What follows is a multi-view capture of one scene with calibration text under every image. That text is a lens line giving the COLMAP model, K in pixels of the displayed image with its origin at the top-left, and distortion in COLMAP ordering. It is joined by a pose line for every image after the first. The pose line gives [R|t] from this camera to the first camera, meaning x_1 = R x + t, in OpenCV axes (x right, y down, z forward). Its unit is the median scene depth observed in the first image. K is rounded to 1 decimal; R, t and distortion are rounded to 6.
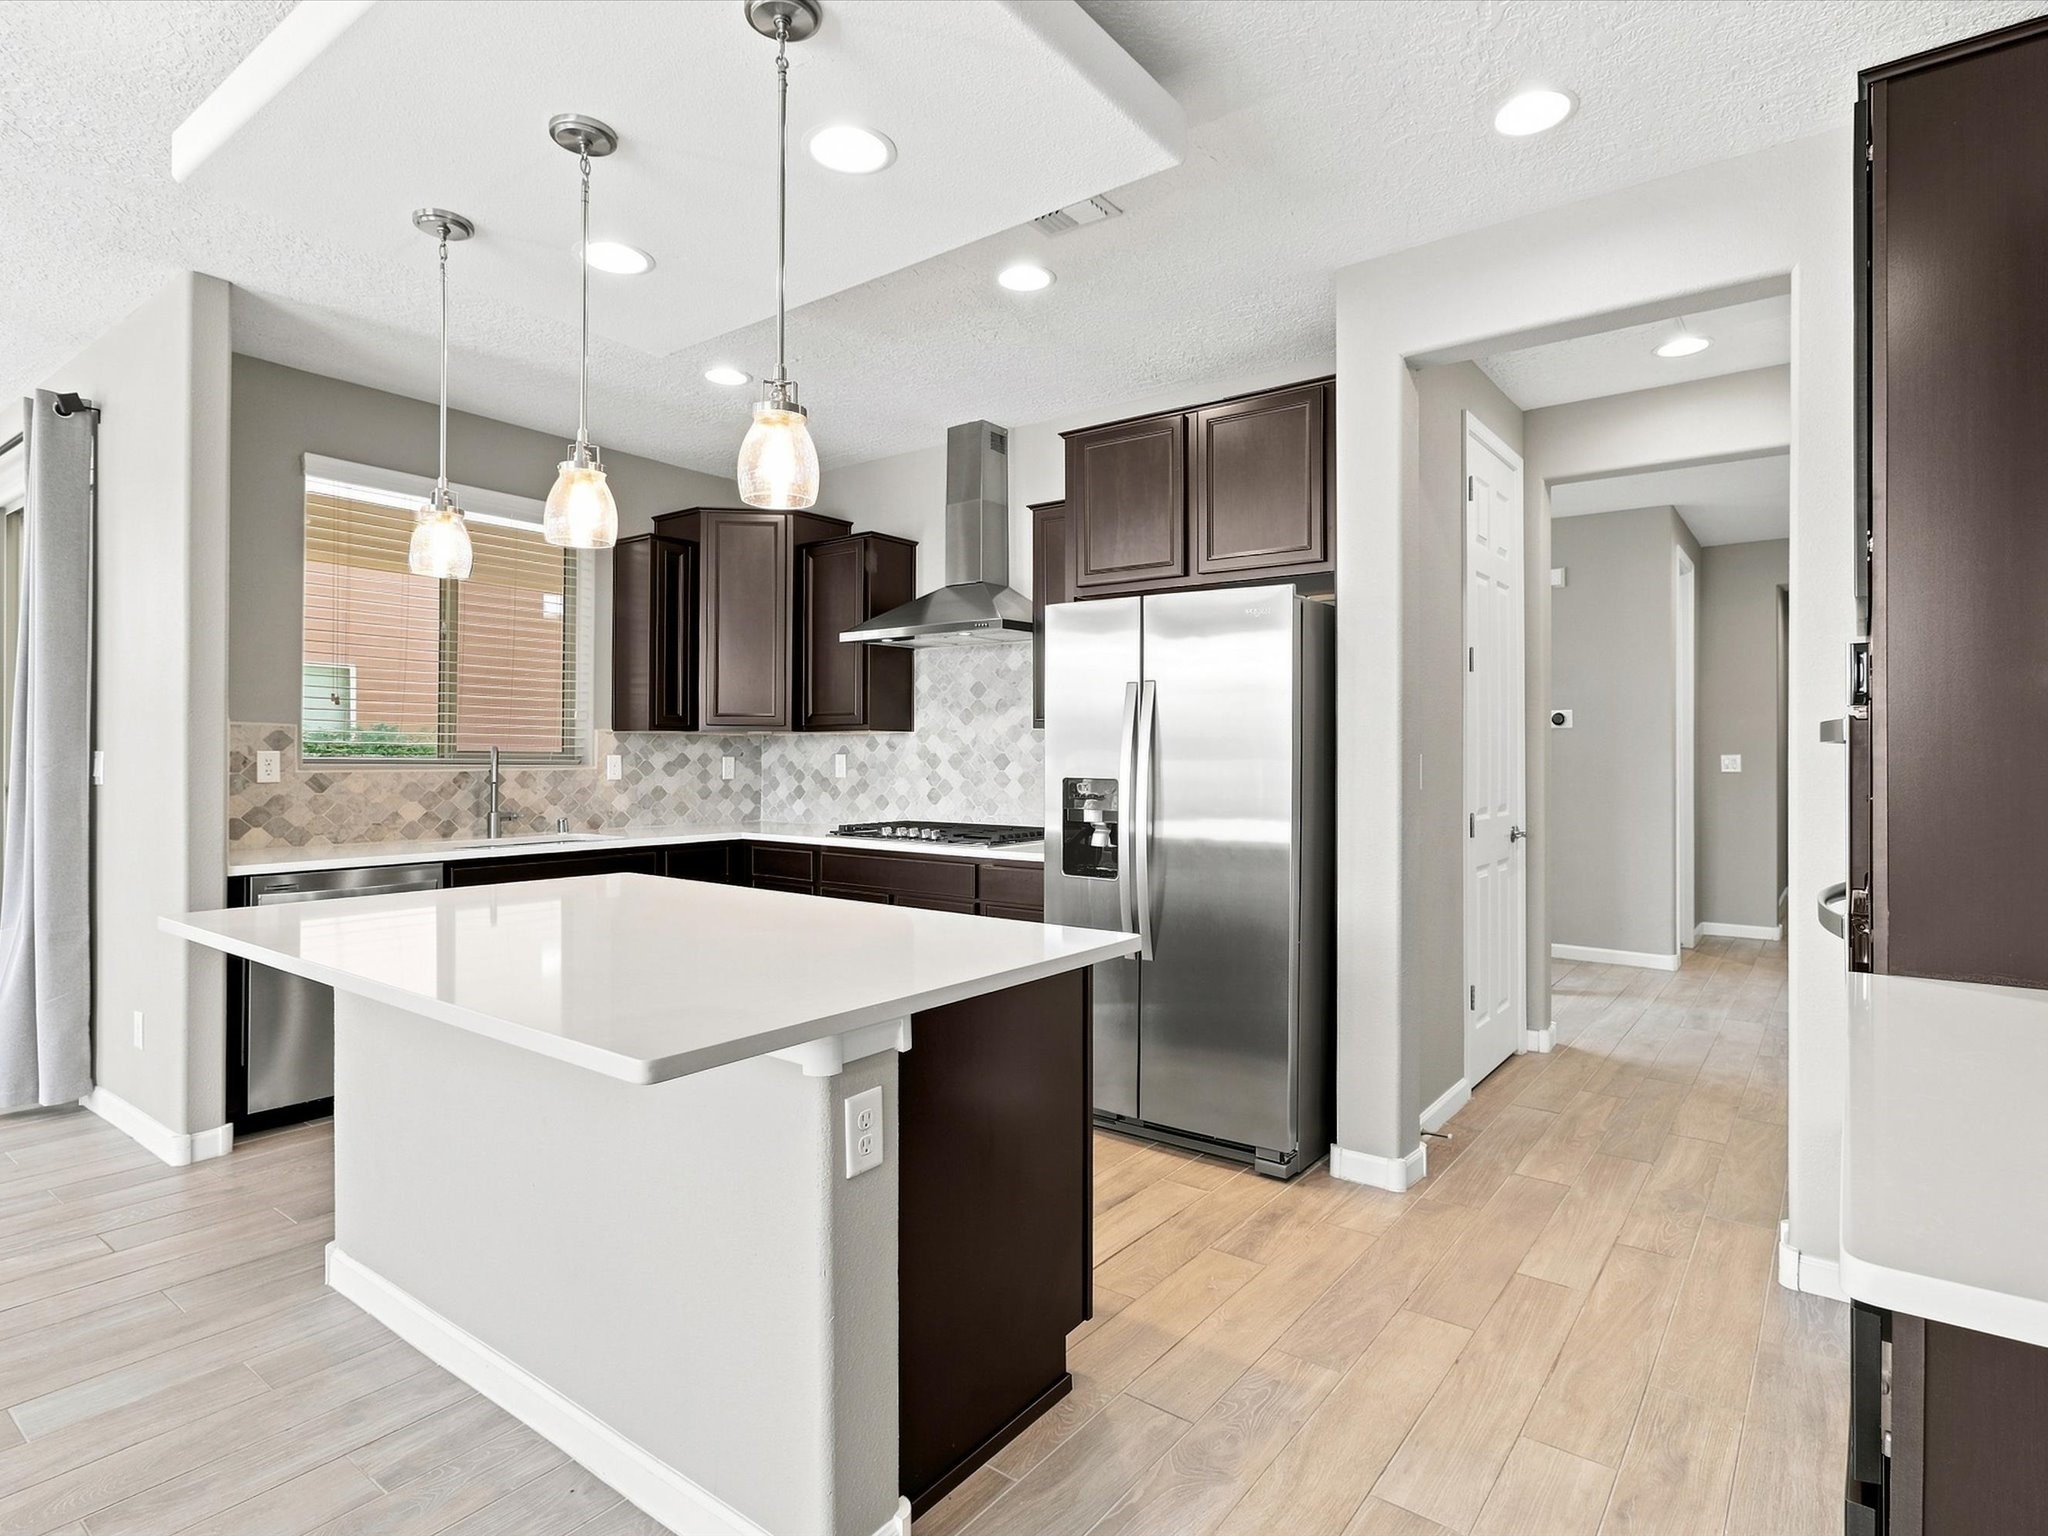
lens RADIAL K [[1083.6, 0, 1038.0], [0, 1083.6, 758.6], [0, 0, 1]] dist [-0.003233, 0.000074]
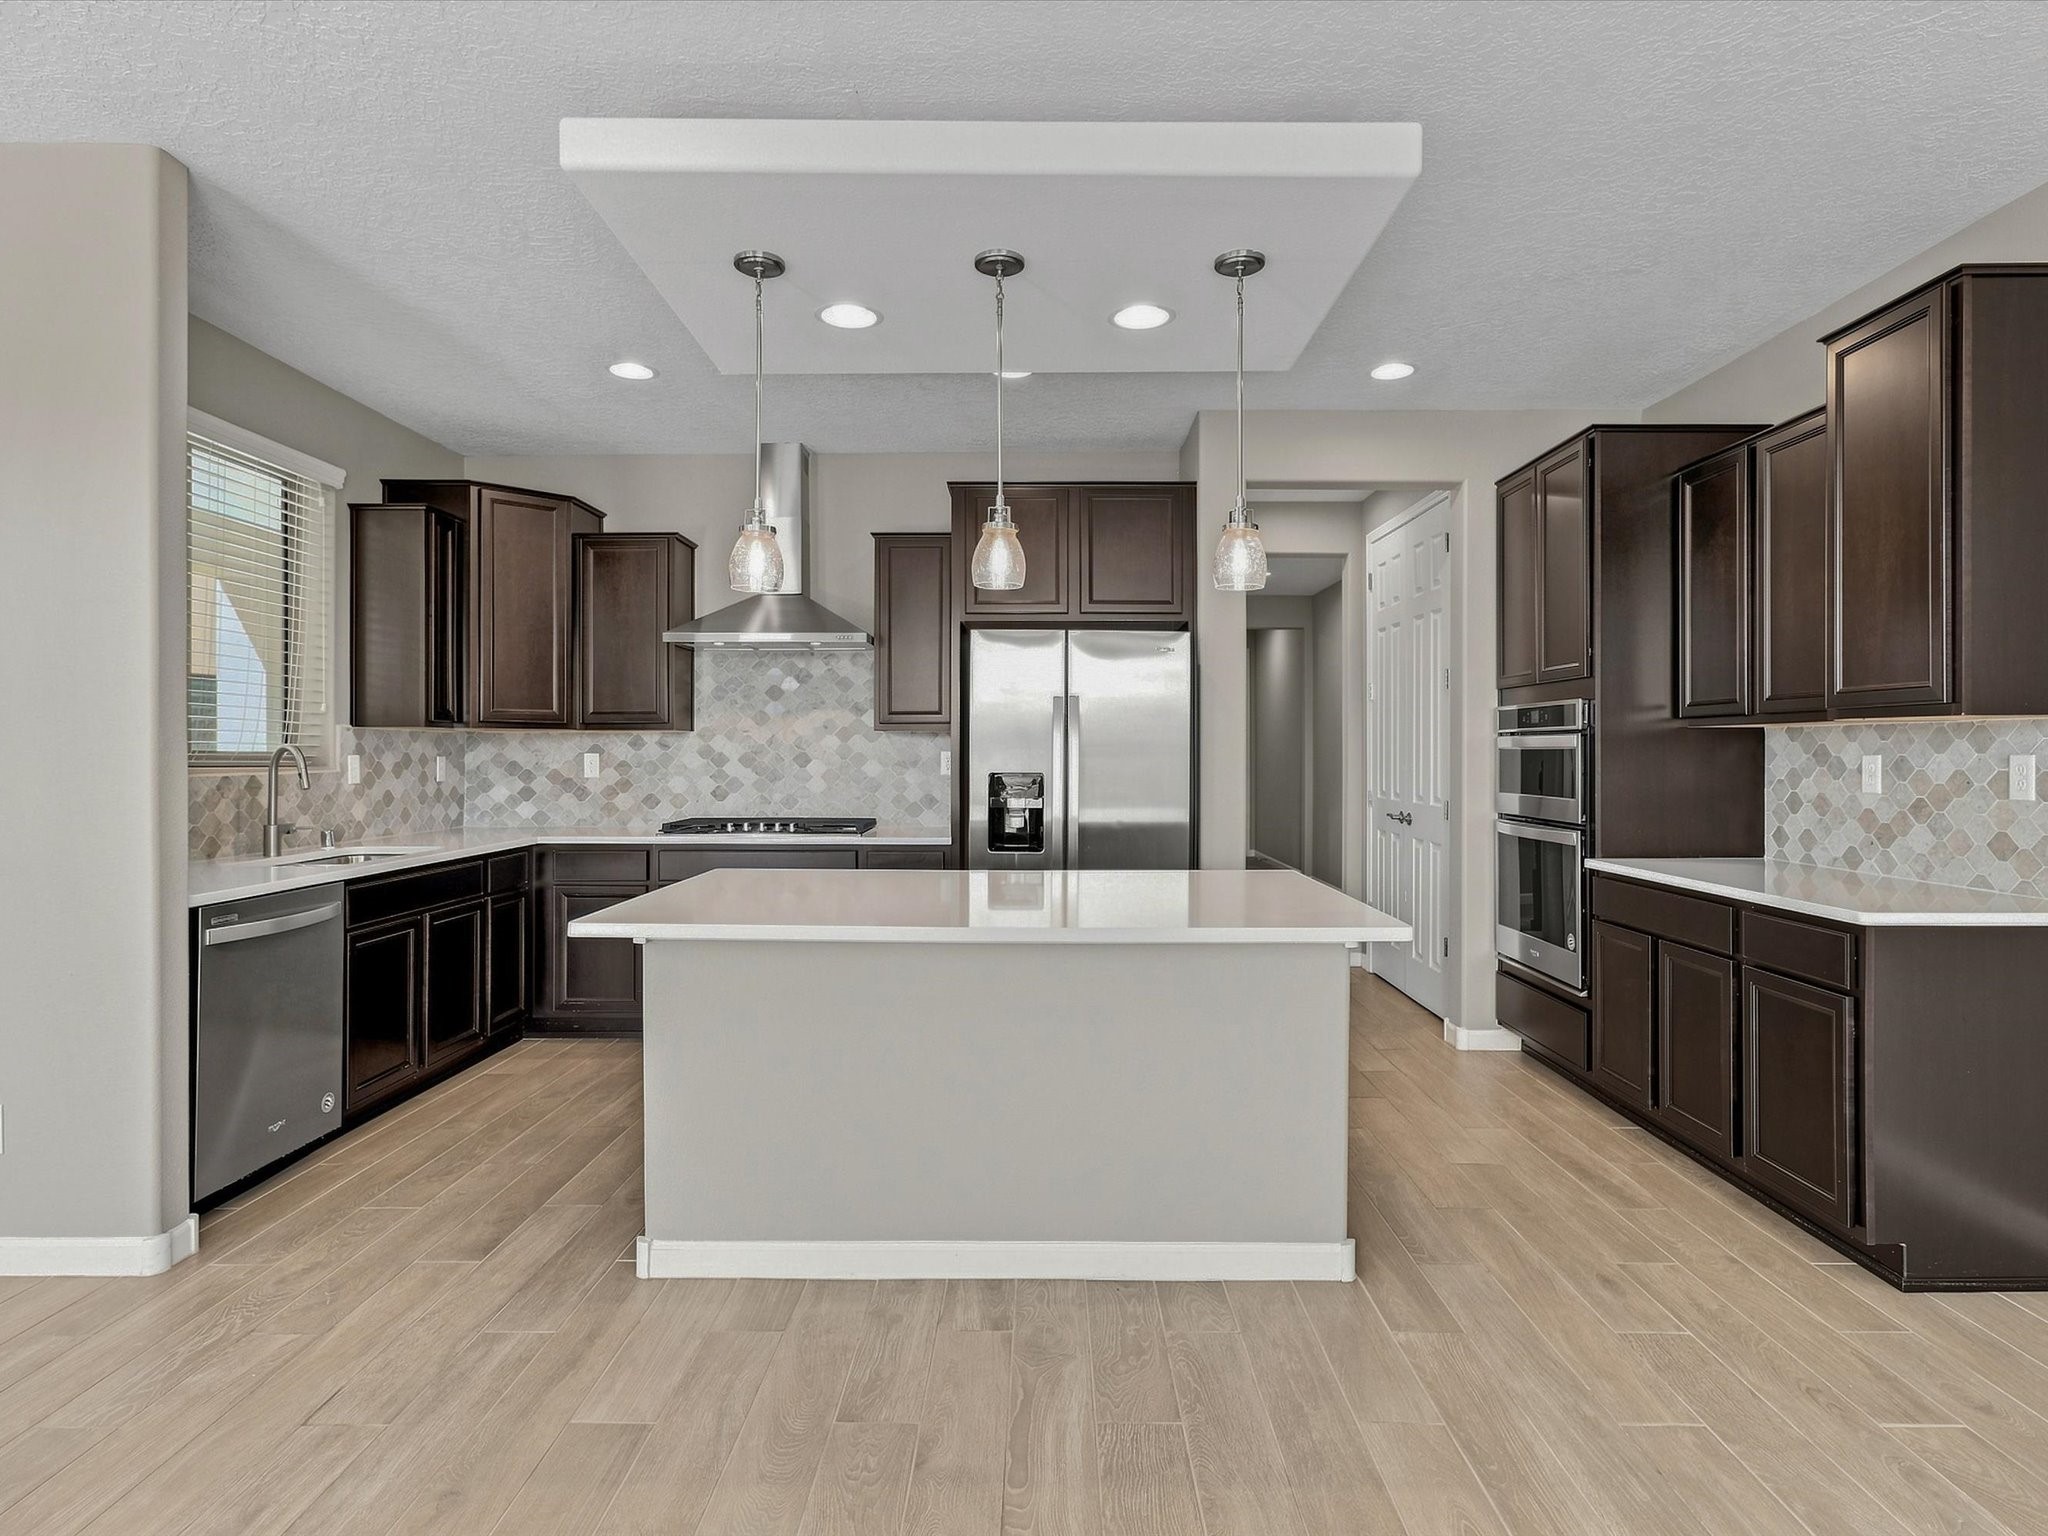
lens RADIAL K [[1083.6, 0, 1038.0], [0, 1083.6, 758.6], [0, 0, 1]] dist [-0.003233, 0.000074]
pose [[0.804310, -0.005252, 0.594186, -0.467104], [0.003546, 0.999986, 0.004039, -0.002044], [-0.594199, -0.001142, 0.804317, -0.018111]]
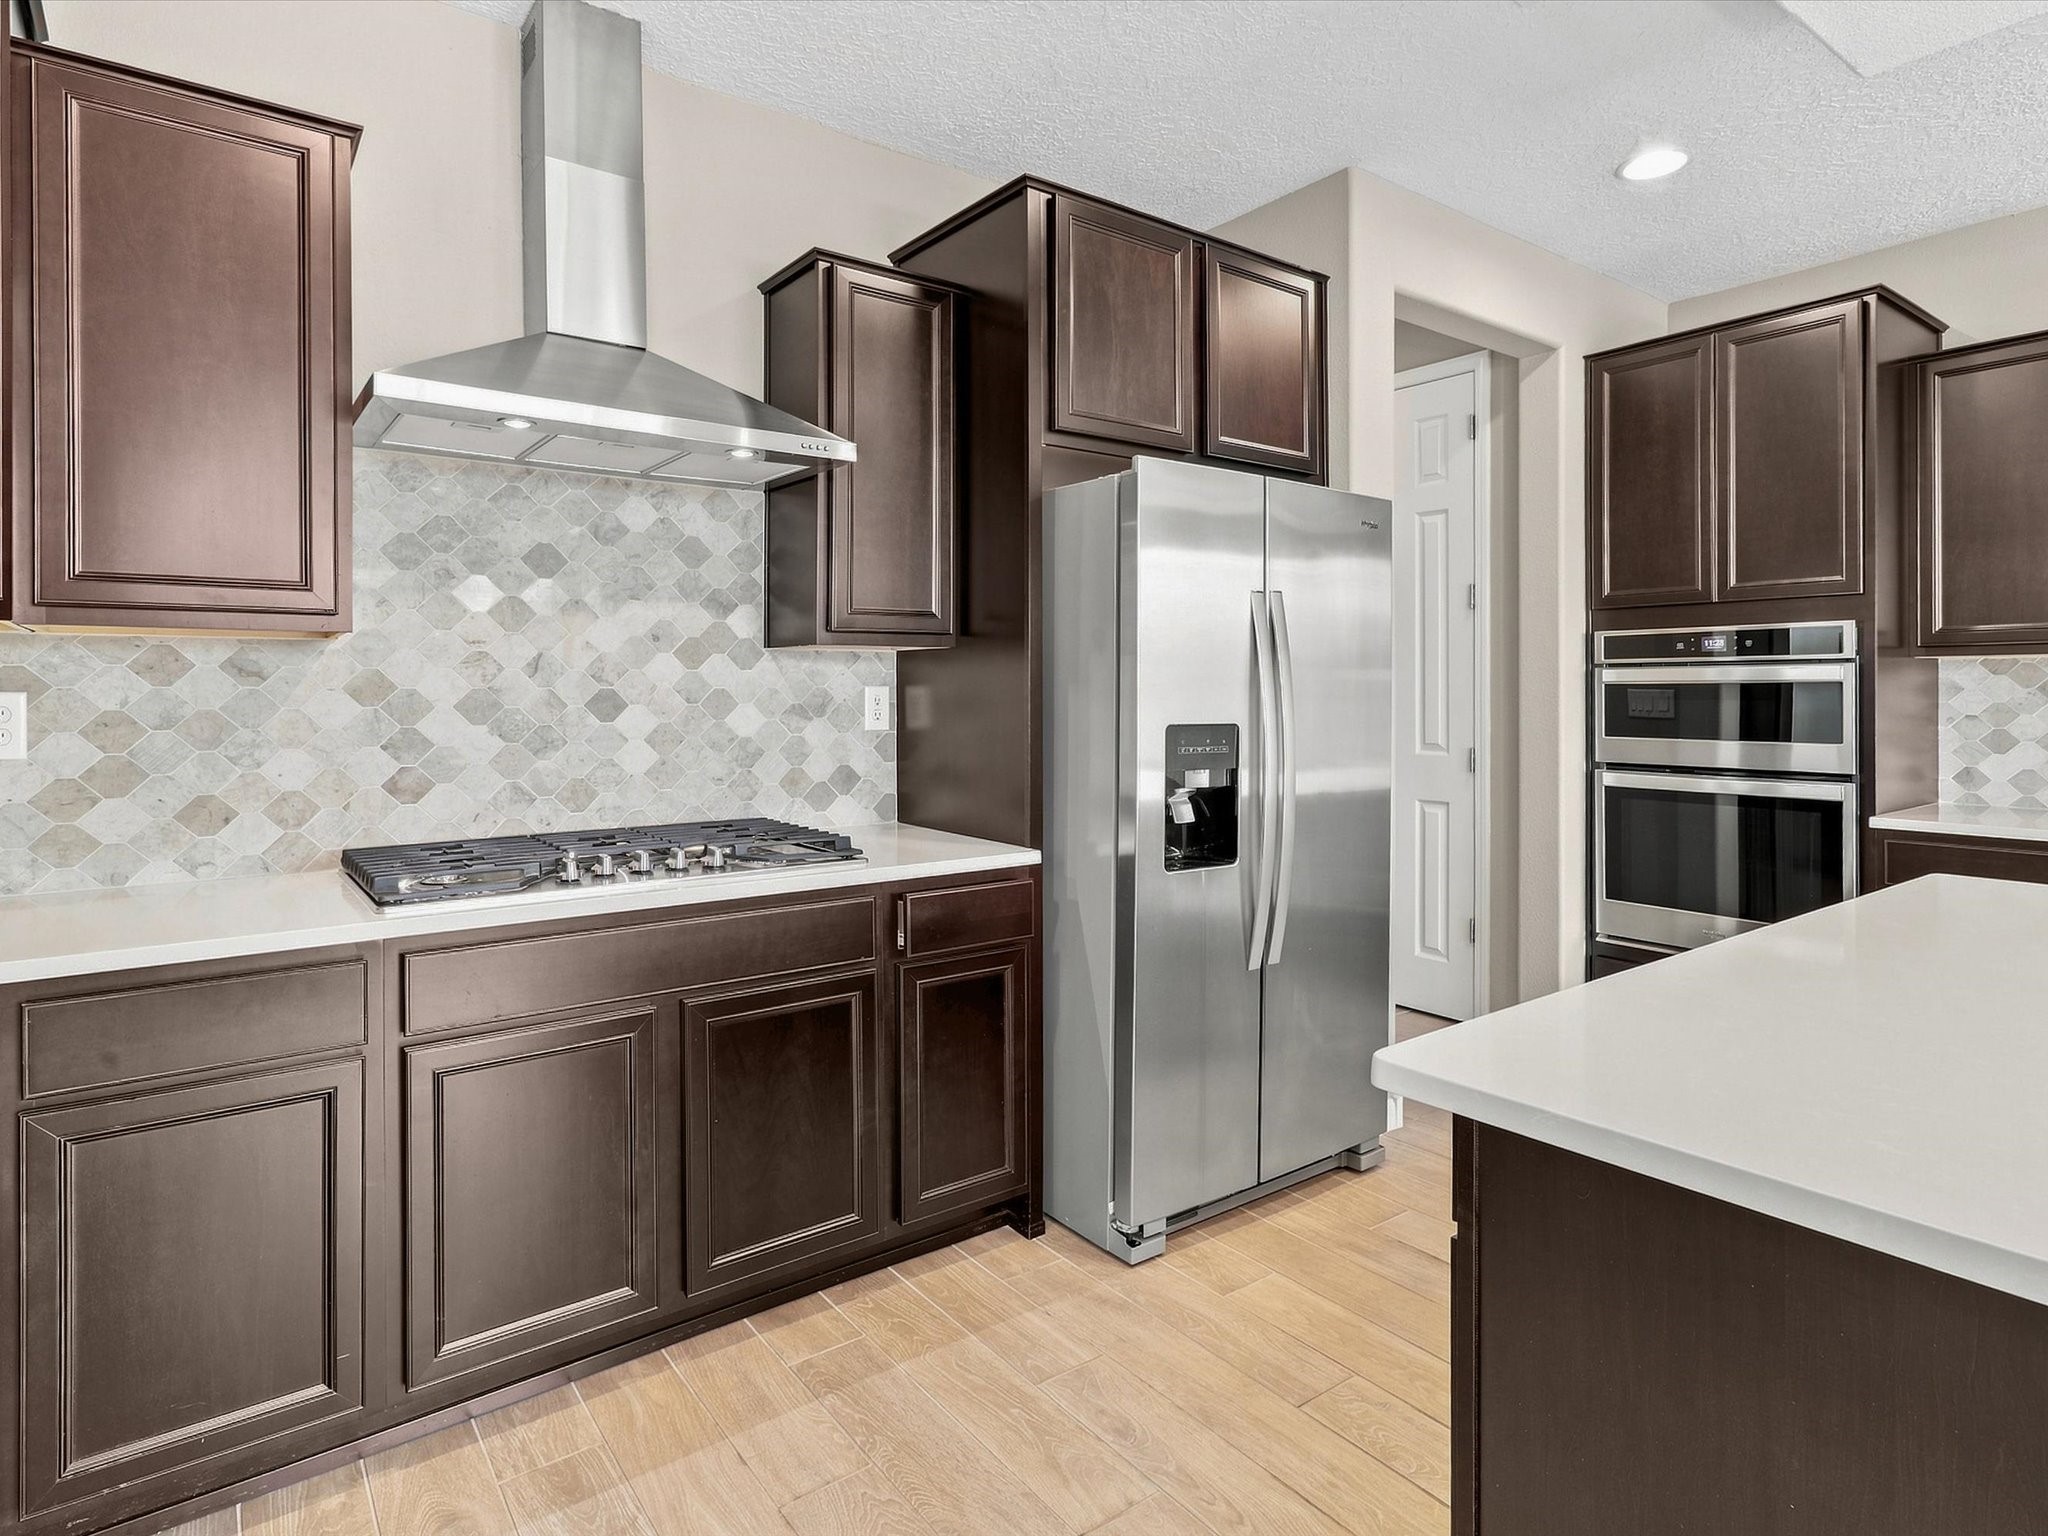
lens RADIAL K [[1072.9, 0, 1024.4], [0, 1072.9, 694.6], [0, 0, 1]] dist [-0.002764, -0.000106]
pose [[0.305140, -0.007634, 0.952277, -0.436372], [0.006227, 0.999962, 0.006021, -0.003828], [-0.952287, 0.004092, 0.305176, 0.623019]]
